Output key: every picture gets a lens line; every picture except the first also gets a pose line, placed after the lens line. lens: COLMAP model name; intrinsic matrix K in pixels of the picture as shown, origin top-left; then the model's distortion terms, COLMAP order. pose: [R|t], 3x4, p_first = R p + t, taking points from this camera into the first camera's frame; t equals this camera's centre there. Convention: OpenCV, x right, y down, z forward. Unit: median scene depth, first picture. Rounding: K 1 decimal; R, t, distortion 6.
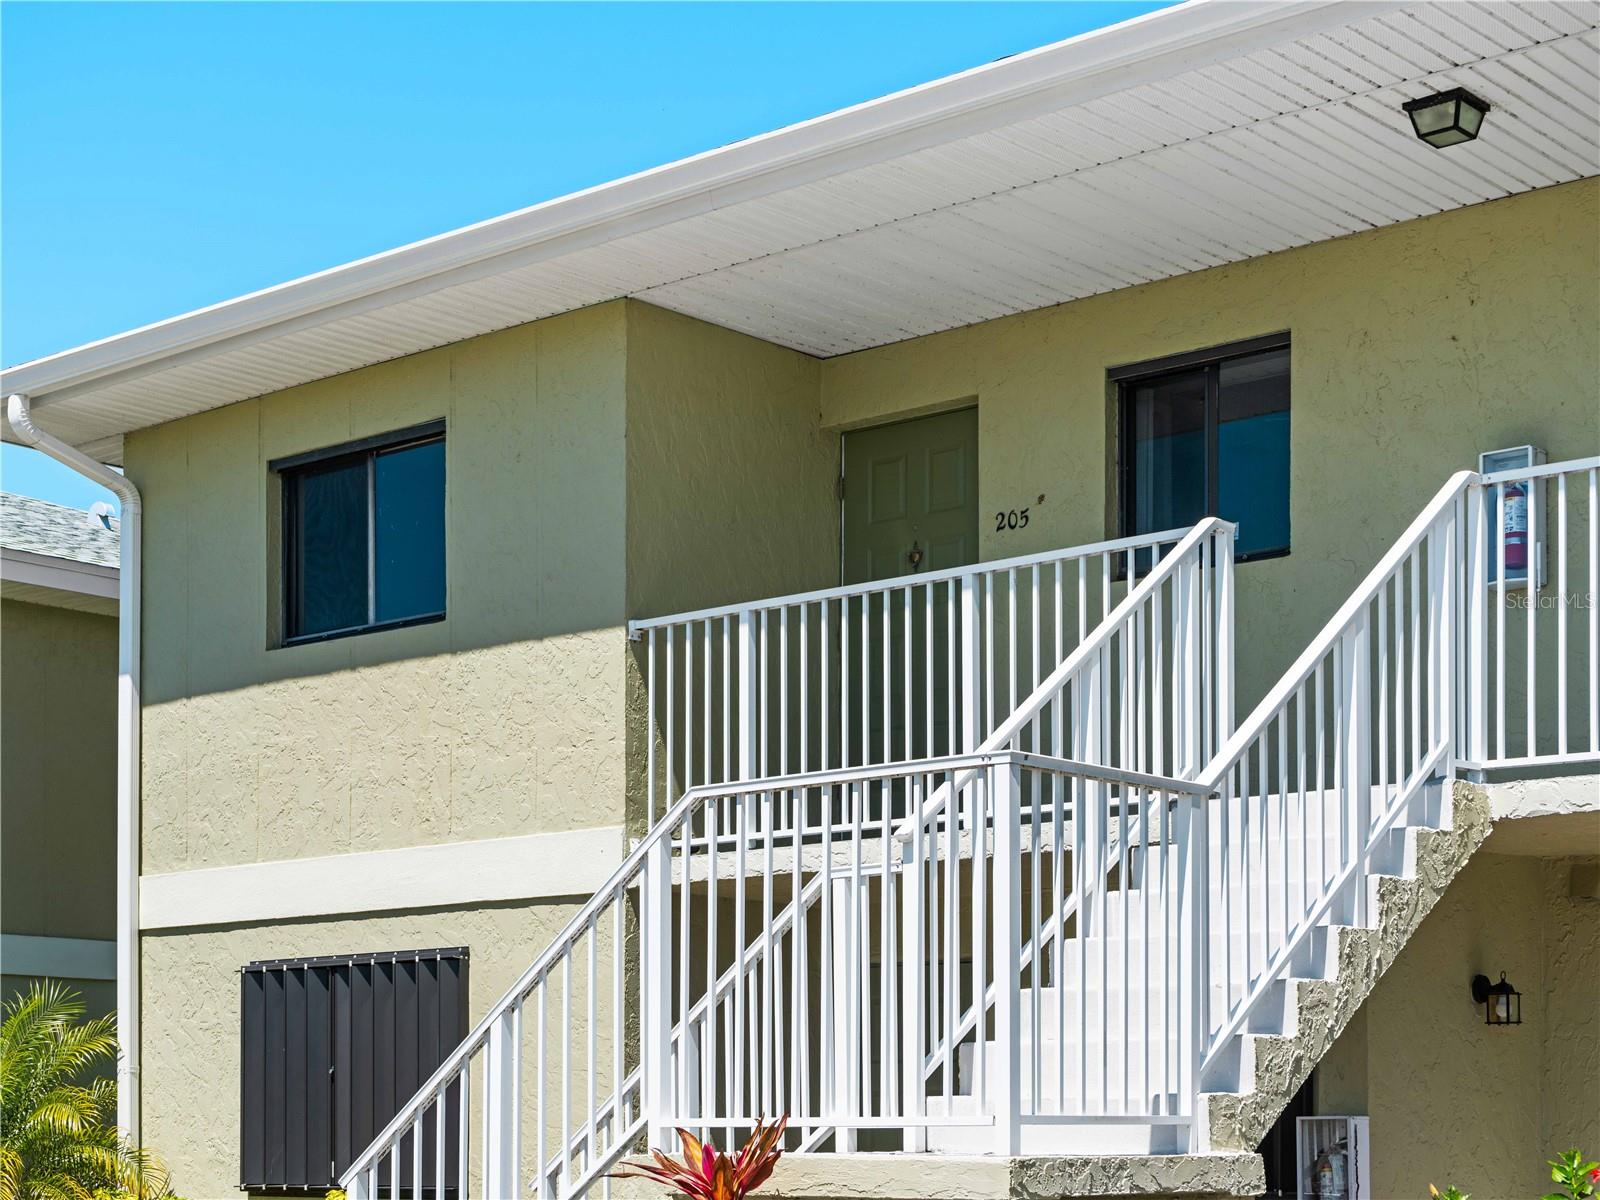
lens RADIAL K [[2756.9, 0, 800.0], [0, 2756.9, 600.0], [0, 0, 1]] dist [0.029966, 0.040881]
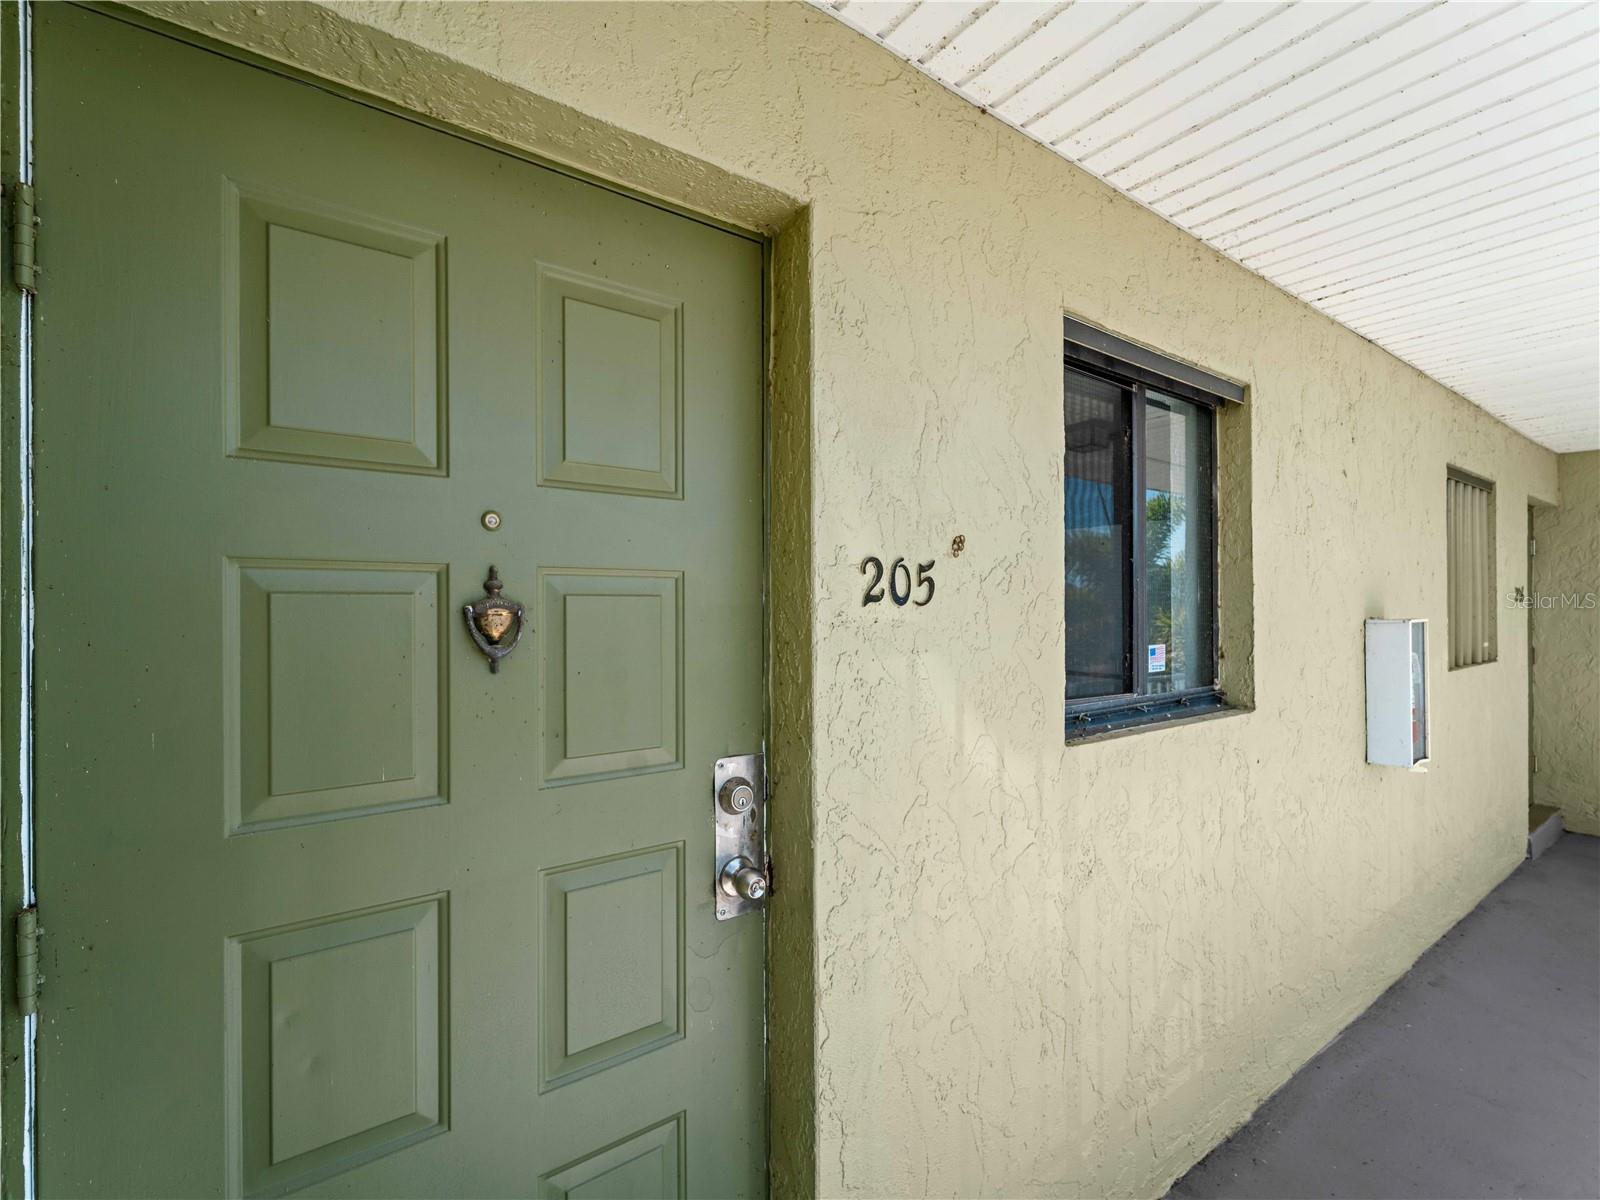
lens RADIAL K [[729.2, 0, 801.7], [0, 729.2, 603.1], [0, 0, 1]] dist [0.003936, -0.000865]
pose [[0.218675, 0.013383, 0.975706, -0.028074], [-0.174224, 0.984375, 0.025545, -0.026037], [-0.960118, -0.175578, 0.217590, 0.979689]]
